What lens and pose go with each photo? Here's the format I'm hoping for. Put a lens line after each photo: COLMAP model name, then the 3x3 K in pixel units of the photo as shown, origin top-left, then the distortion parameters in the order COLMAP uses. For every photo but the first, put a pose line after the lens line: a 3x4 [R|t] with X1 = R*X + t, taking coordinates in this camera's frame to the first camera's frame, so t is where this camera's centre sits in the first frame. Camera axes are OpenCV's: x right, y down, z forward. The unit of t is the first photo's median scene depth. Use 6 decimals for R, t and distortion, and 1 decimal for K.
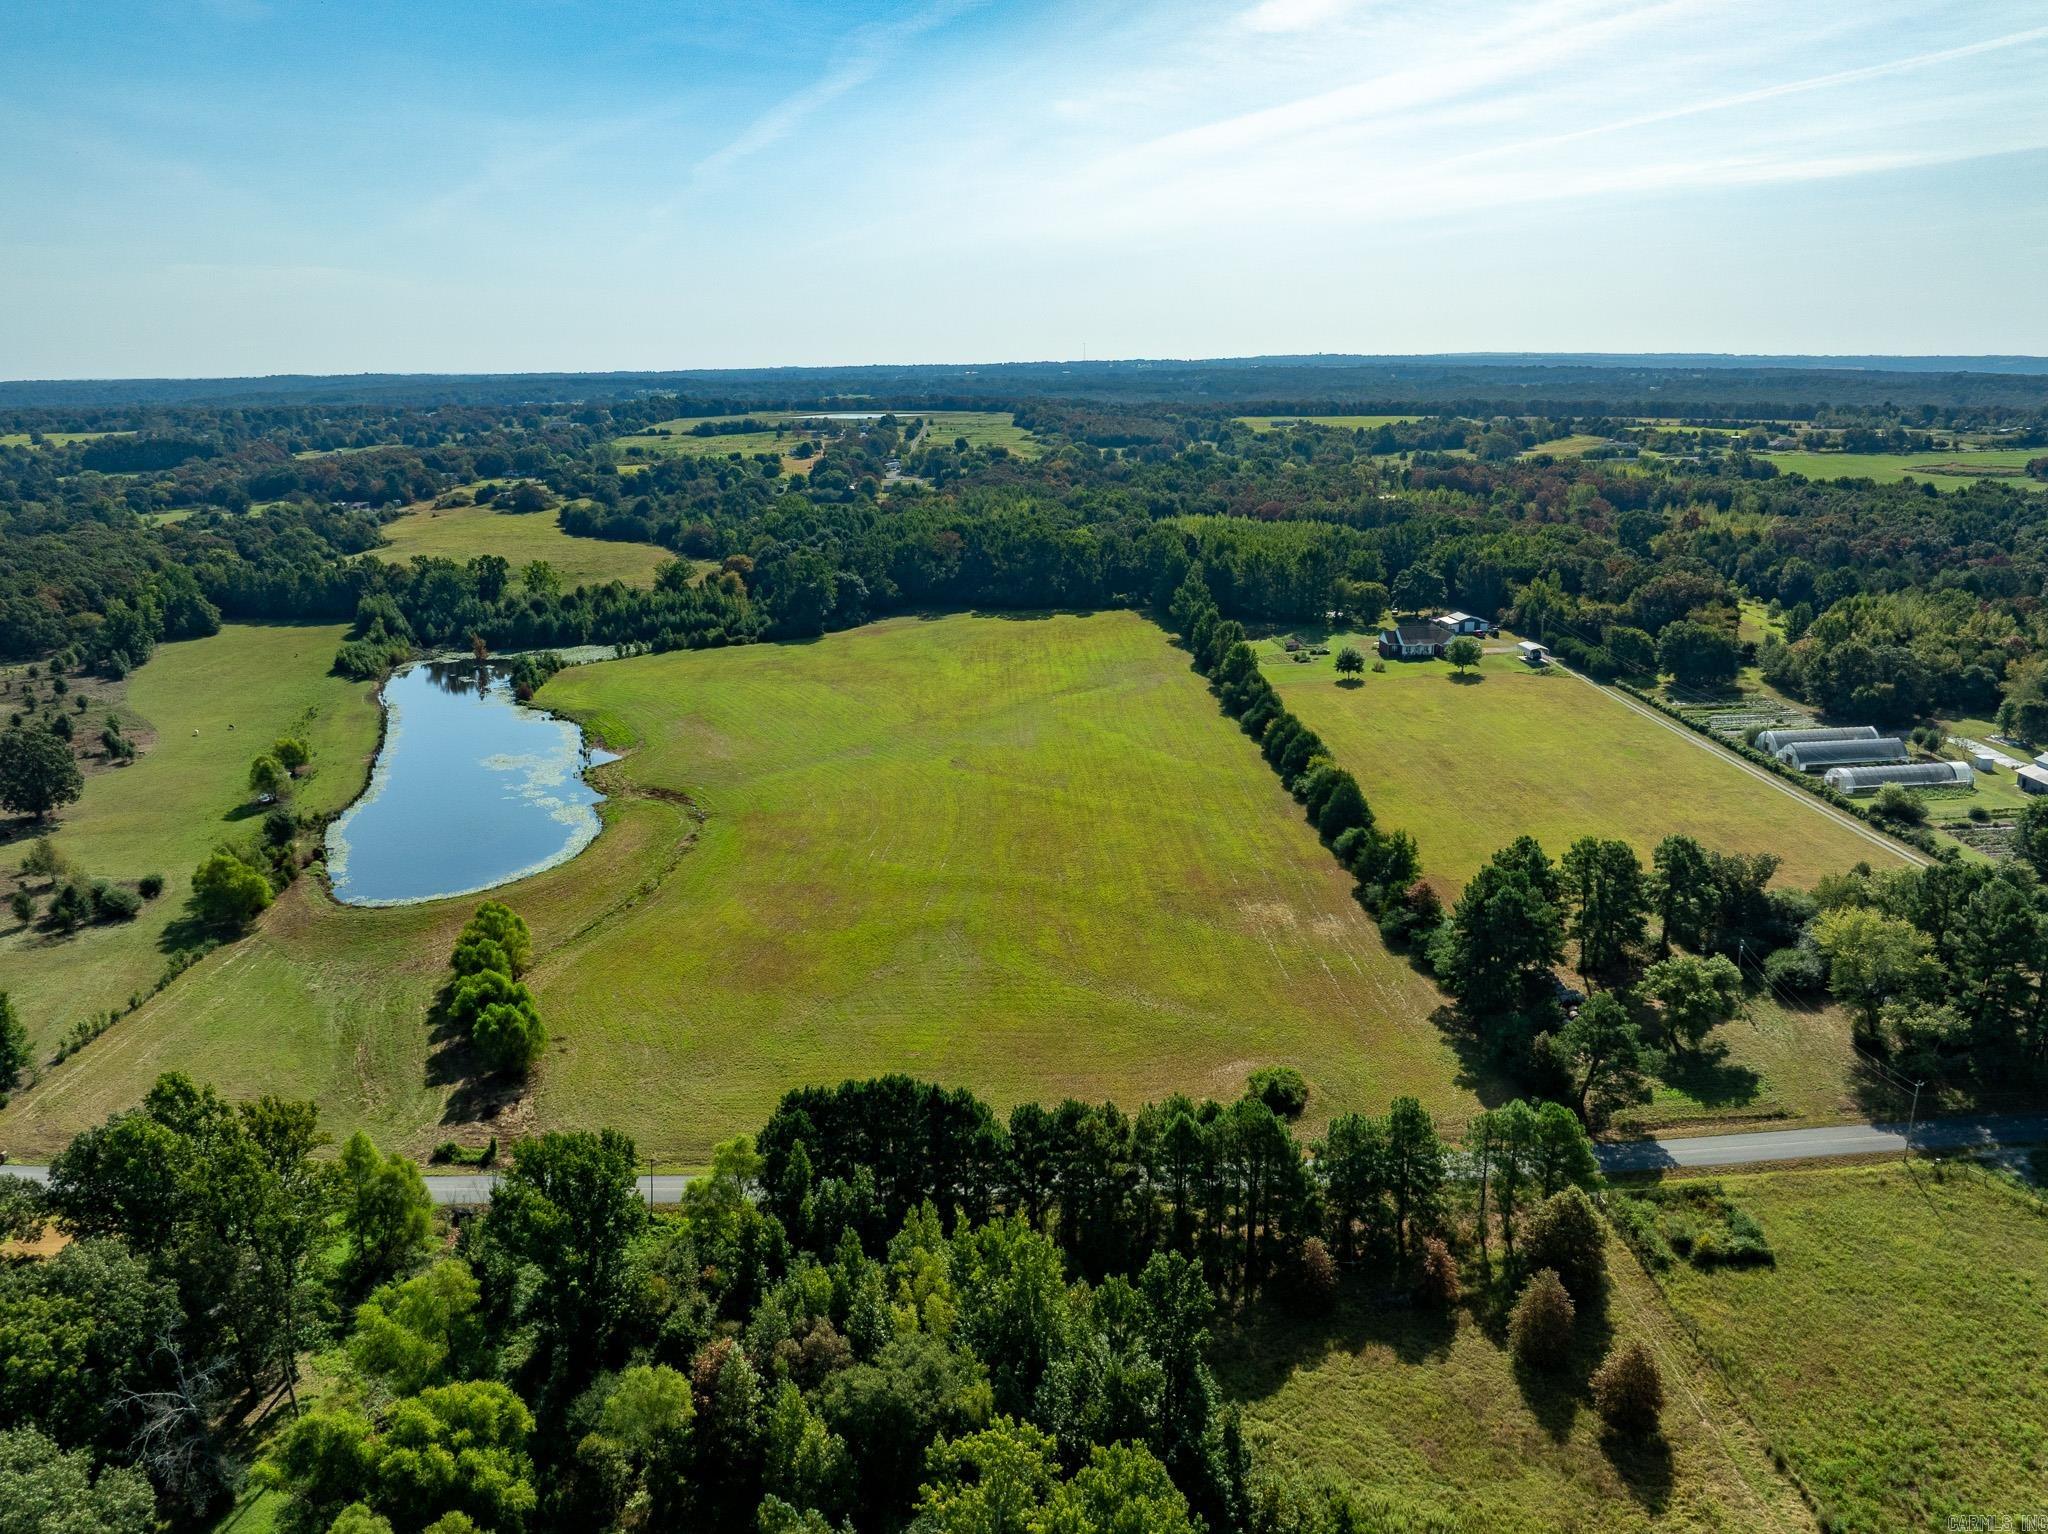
lens RADIAL K [[1445.6, 0, 1028.5], [0, 1445.6, 785.1], [0, 0, 1]] dist [-0.068335, 0.045046]
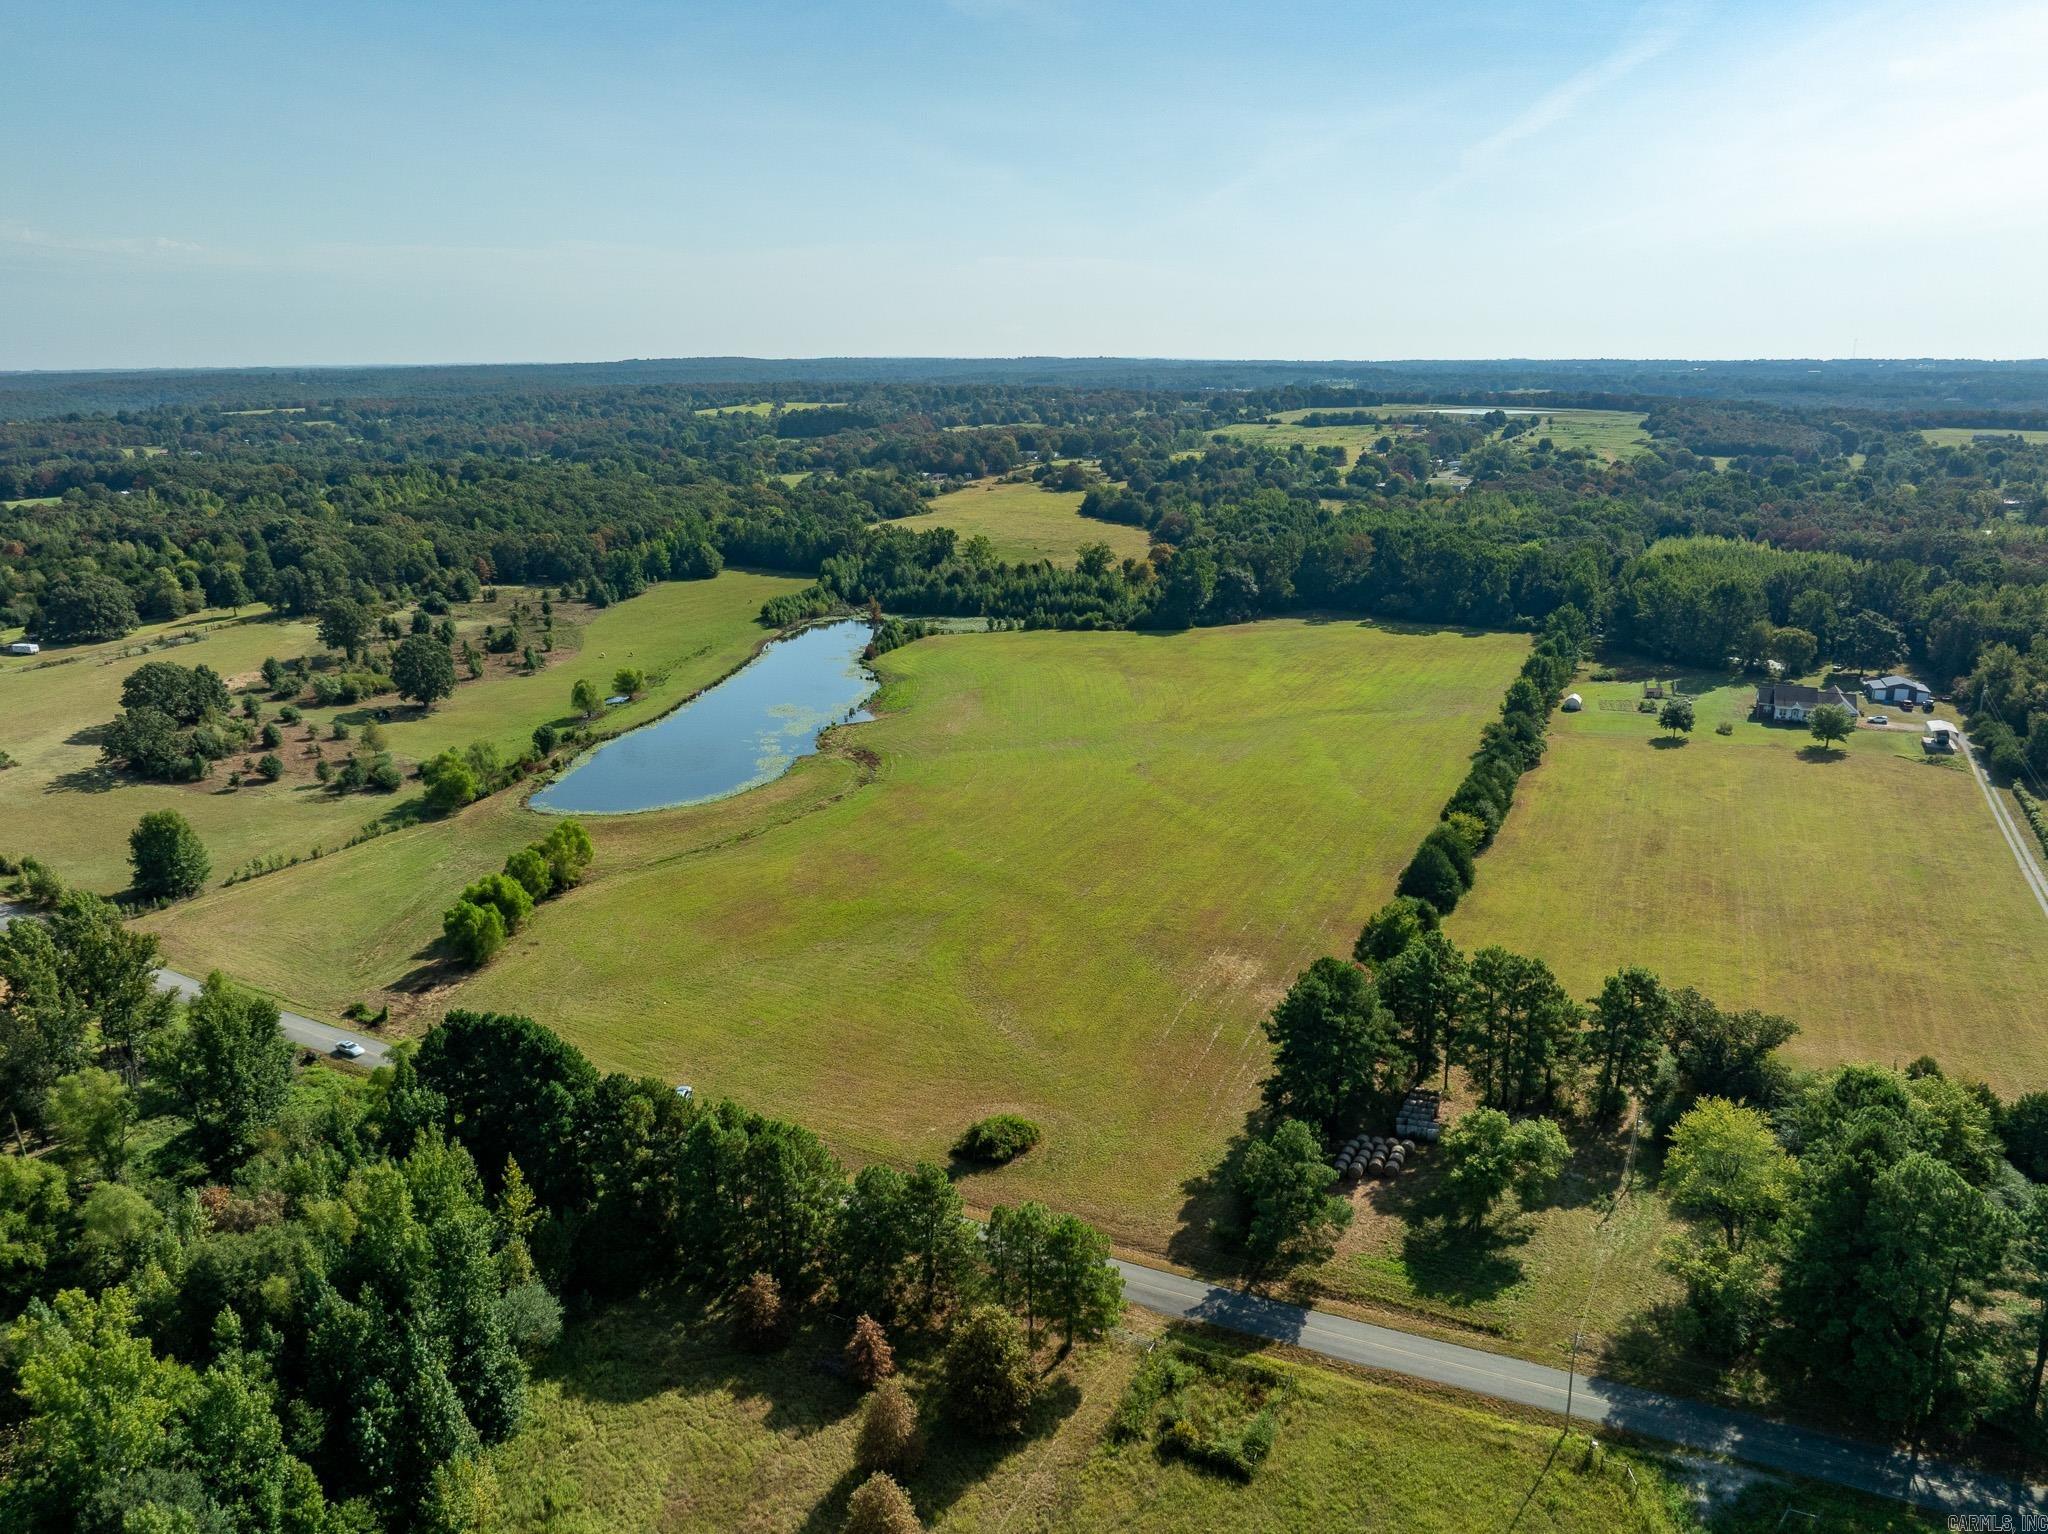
lens RADIAL K [[1441.0, 0, 1023.3], [0, 1441.0, 772.9], [0, 0, 1]] dist [-0.047306, 0.014253]
pose [[0.878940, 0.139592, -0.456047, 0.224449], [-0.139841, 0.989611, 0.033396, -0.022485], [0.455971, 0.034421, 0.889329, 0.062867]]
